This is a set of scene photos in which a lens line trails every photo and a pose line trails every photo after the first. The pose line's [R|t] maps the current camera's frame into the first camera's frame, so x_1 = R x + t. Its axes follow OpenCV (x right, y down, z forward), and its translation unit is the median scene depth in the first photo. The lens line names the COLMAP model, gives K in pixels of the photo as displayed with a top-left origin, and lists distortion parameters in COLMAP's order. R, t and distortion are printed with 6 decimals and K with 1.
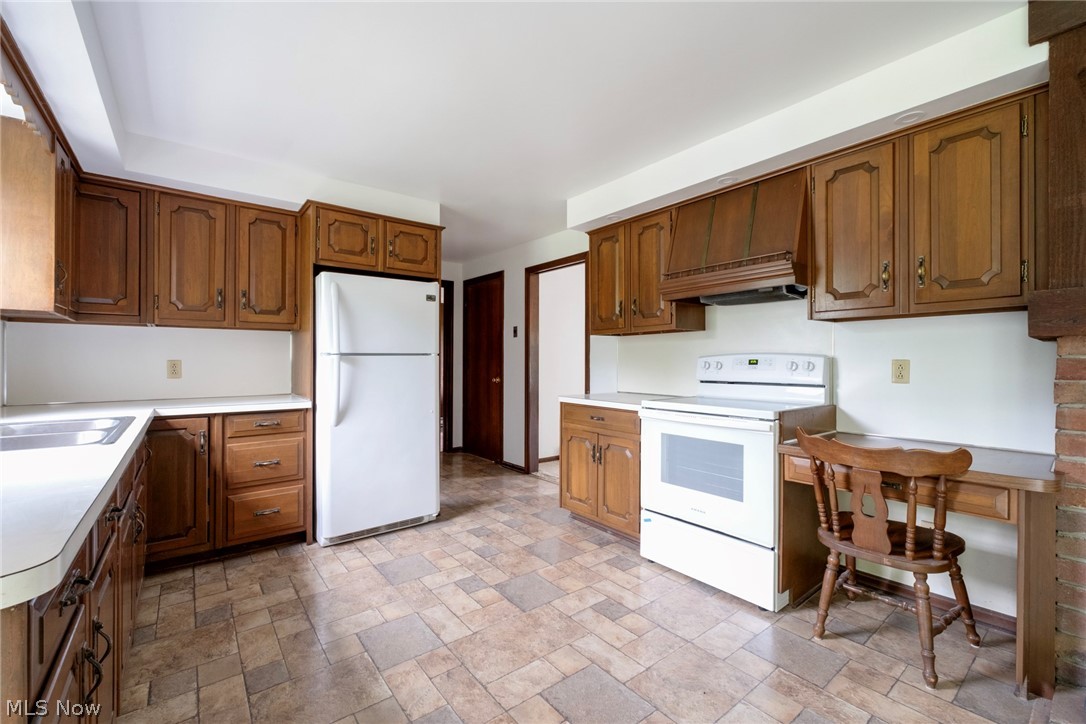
lens RADIAL K [[461.4, 0, 545.1], [0, 461.4, 360.3], [0, 0, 1]] dist [-0.001242, 0.000077]
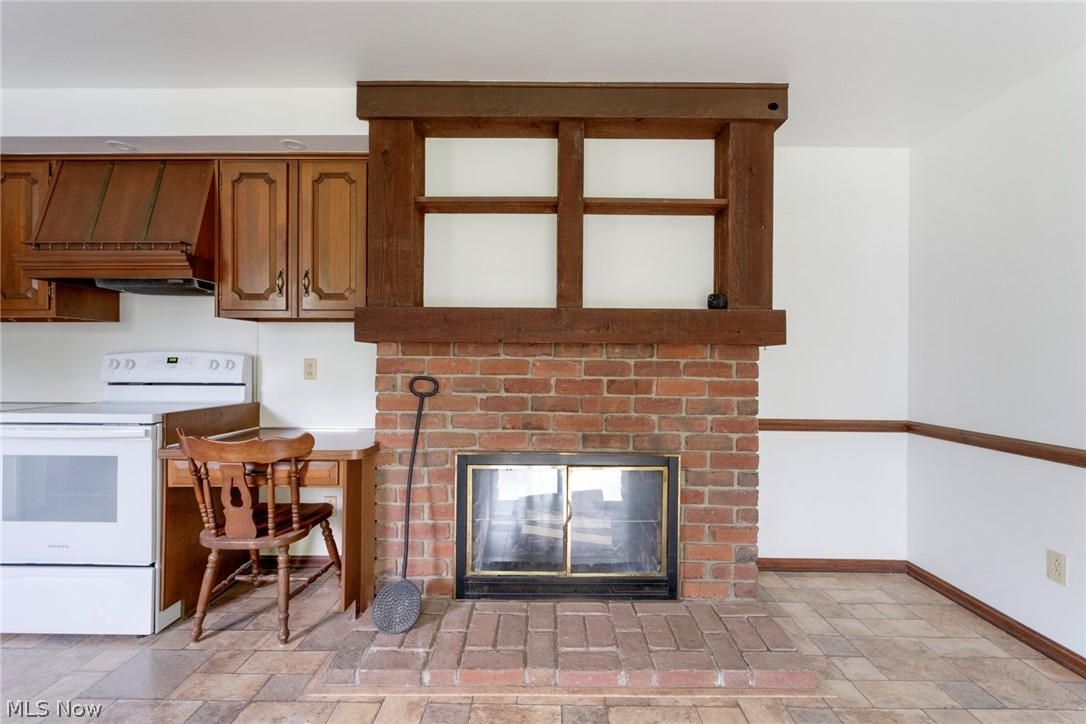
lens RADIAL K [[458.7, 0, 545.2], [0, 458.7, 360.6], [0, 0, 1]] dist [-0.002377, 0.000572]
pose [[0.623117, 0.006195, 0.782104, 0.215116], [-0.007510, 0.999970, -0.001937, 0.001018], [-0.782093, -0.004667, 0.623144, -0.133411]]
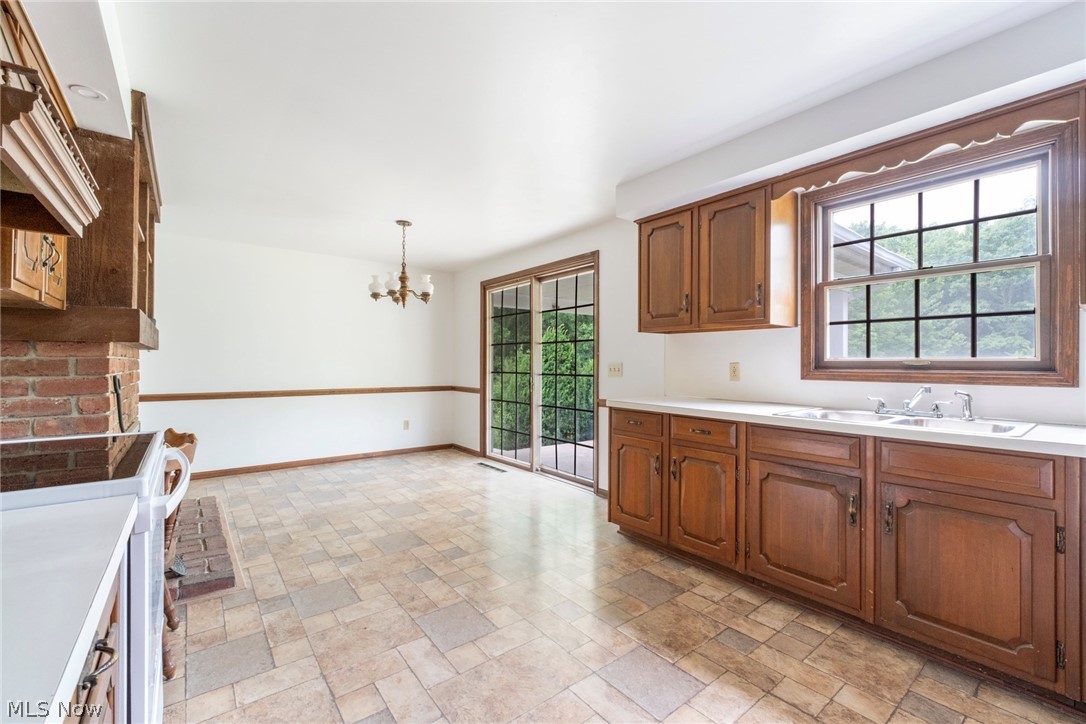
lens RADIAL K [[458.7, 0, 545.2], [0, 458.7, 360.6], [0, 0, 1]] dist [-0.002377, 0.000572]
pose [[-0.999993, -0.003264, -0.001913, -0.082005], [-0.003255, 0.999985, -0.004515, 0.002450], [0.001928, -0.004508, -0.999988, 1.369661]]
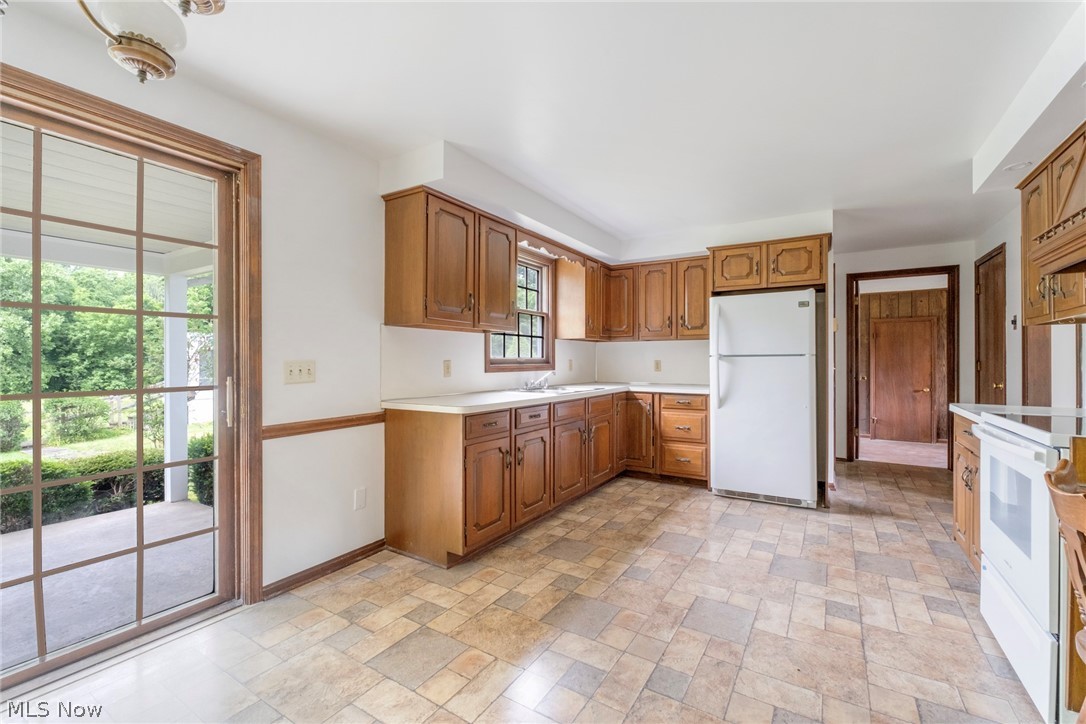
lens RADIAL K [[458.7, 0, 545.2], [0, 458.7, 360.6], [0, 0, 1]] dist [-0.002377, 0.000572]
pose [[0.342322, -0.002327, -0.939580, 0.698480], [-0.000191, 0.999997, -0.002547, 0.004780], [0.939583, 0.001051, 0.342321, 0.051937]]
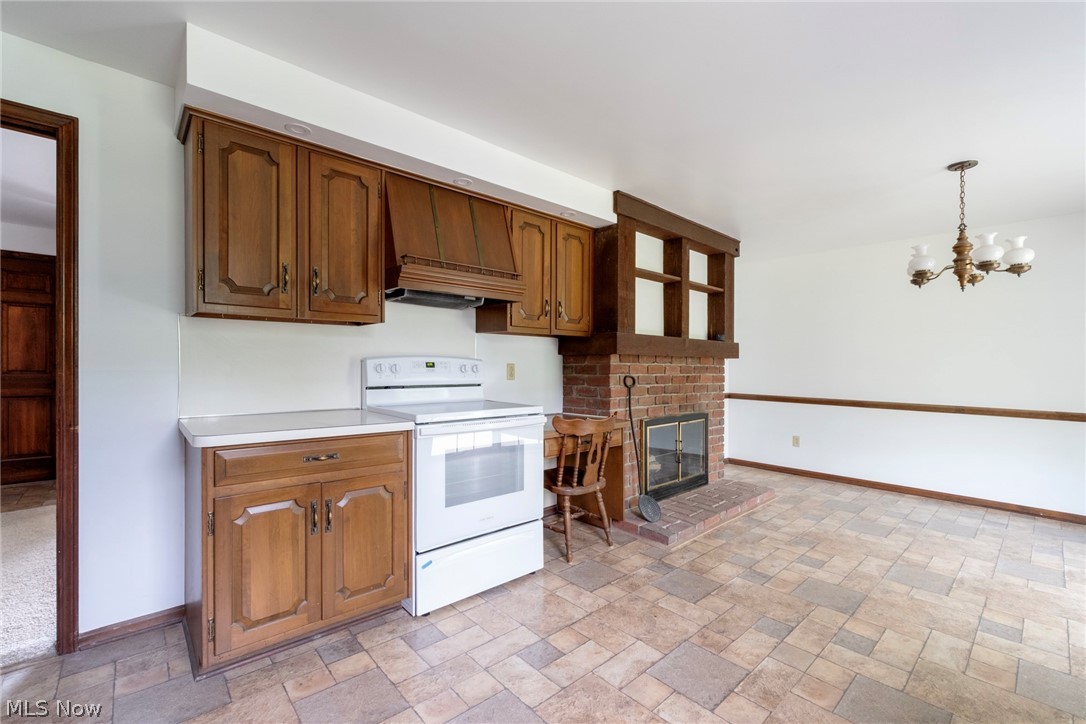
lens RADIAL K [[458.4, 0, 530.0], [0, 458.4, 365.9], [0, 0, 1]] dist [-0.002433, -0.000145]
pose [[-0.055222, -0.003489, 0.998468, -0.578642], [-0.010978, 0.999936, 0.002887, 0.000789], [-0.998414, -0.010802, -0.055257, 0.881147]]
